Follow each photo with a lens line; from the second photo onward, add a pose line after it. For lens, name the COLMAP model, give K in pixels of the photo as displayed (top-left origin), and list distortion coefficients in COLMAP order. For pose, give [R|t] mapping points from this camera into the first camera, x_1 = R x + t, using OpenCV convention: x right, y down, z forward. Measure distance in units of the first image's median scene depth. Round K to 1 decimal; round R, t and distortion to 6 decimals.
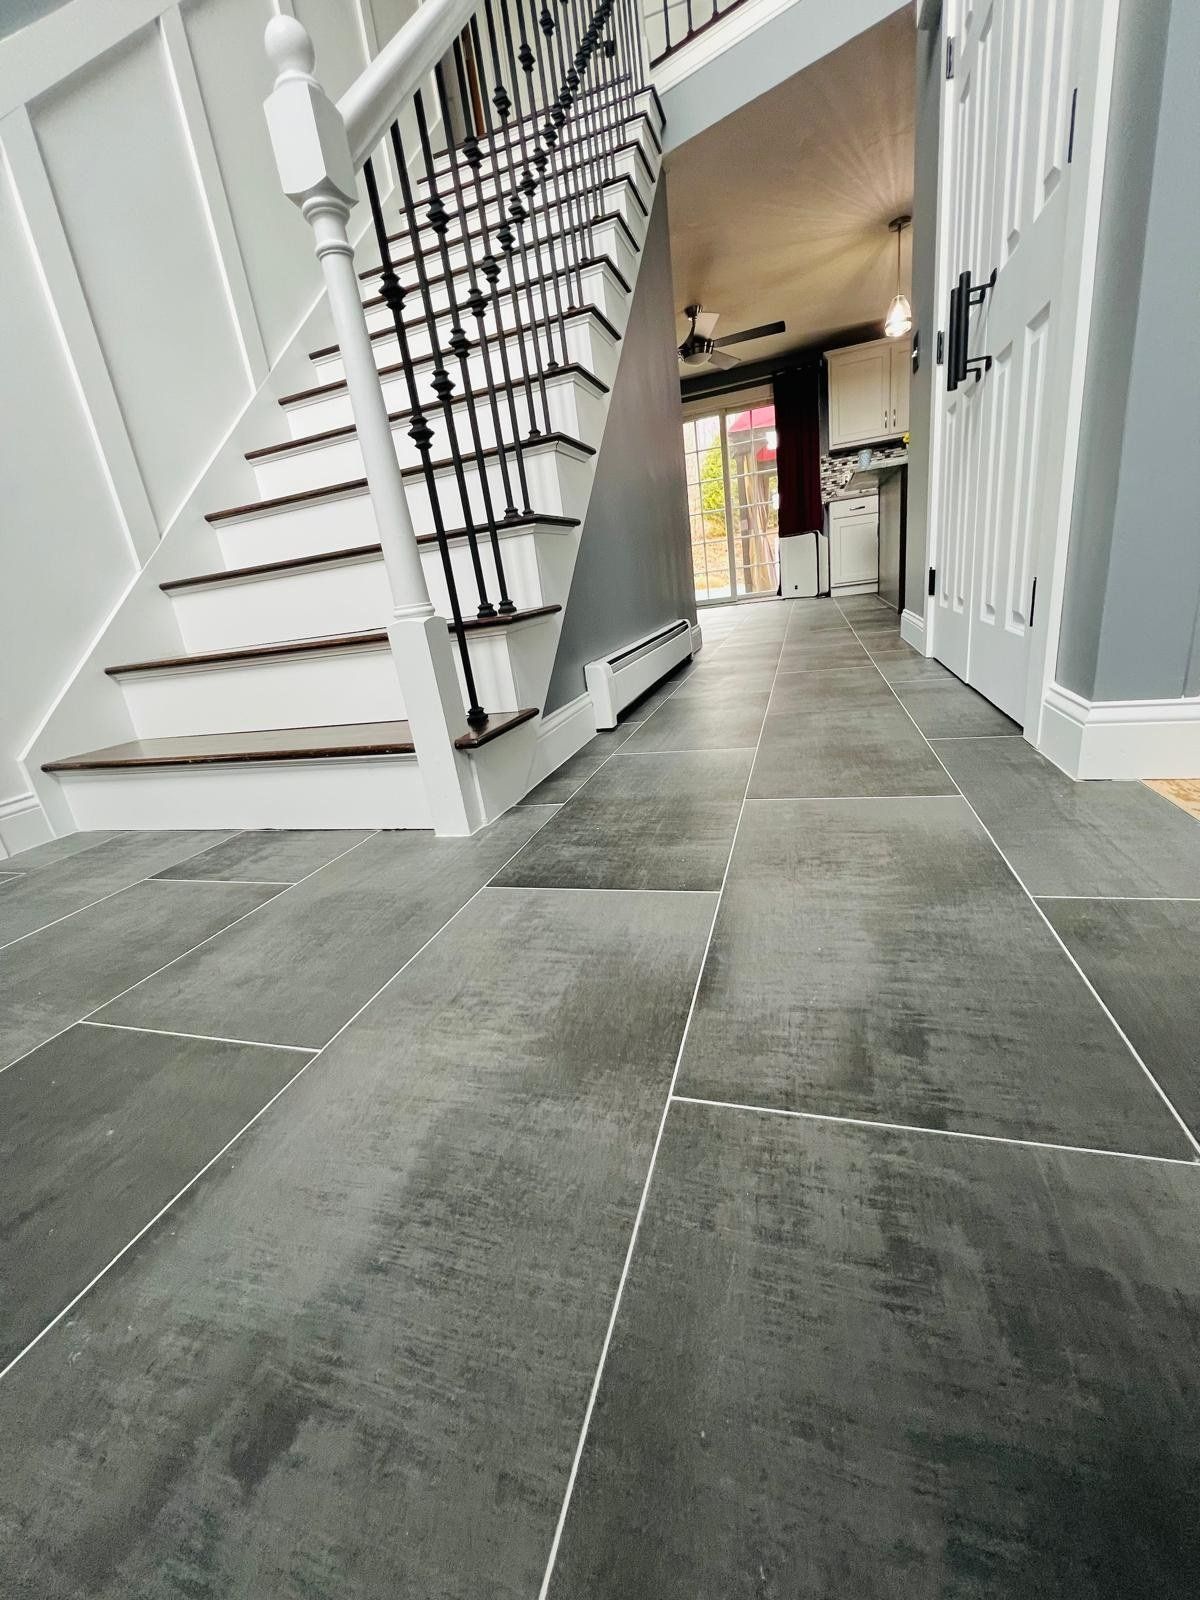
lens RADIAL K [[640.2, 0, 595.0], [0, 640.2, 802.2], [0, 0, 1]] dist [-0.002375, -0.000177]
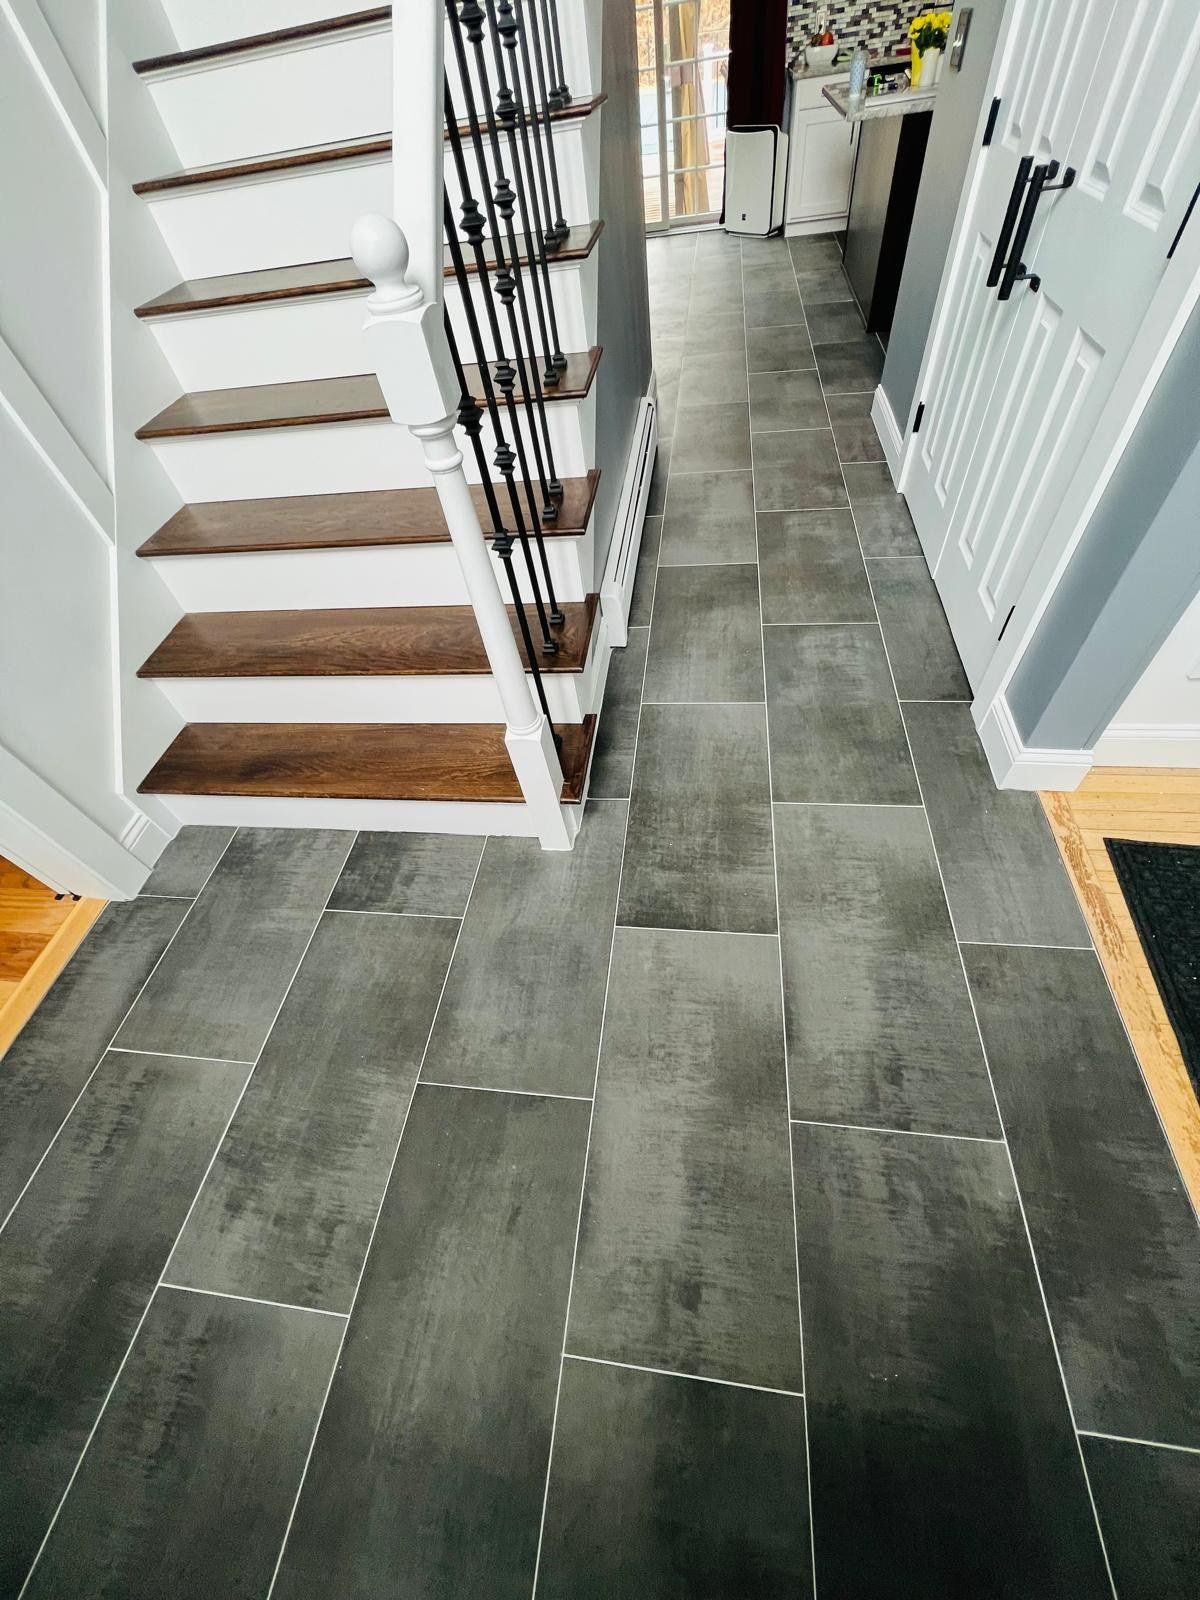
lens RADIAL K [[640.2, 0, 600.4], [0, 640.2, 797.9], [0, 0, 1]] dist [-0.002375, -0.000177]
pose [[0.984287, -0.124248, 0.125467, -0.411571], [0.042081, 0.855131, 0.516701, -1.026342], [-0.171490, -0.503302, 0.846923, -0.110595]]
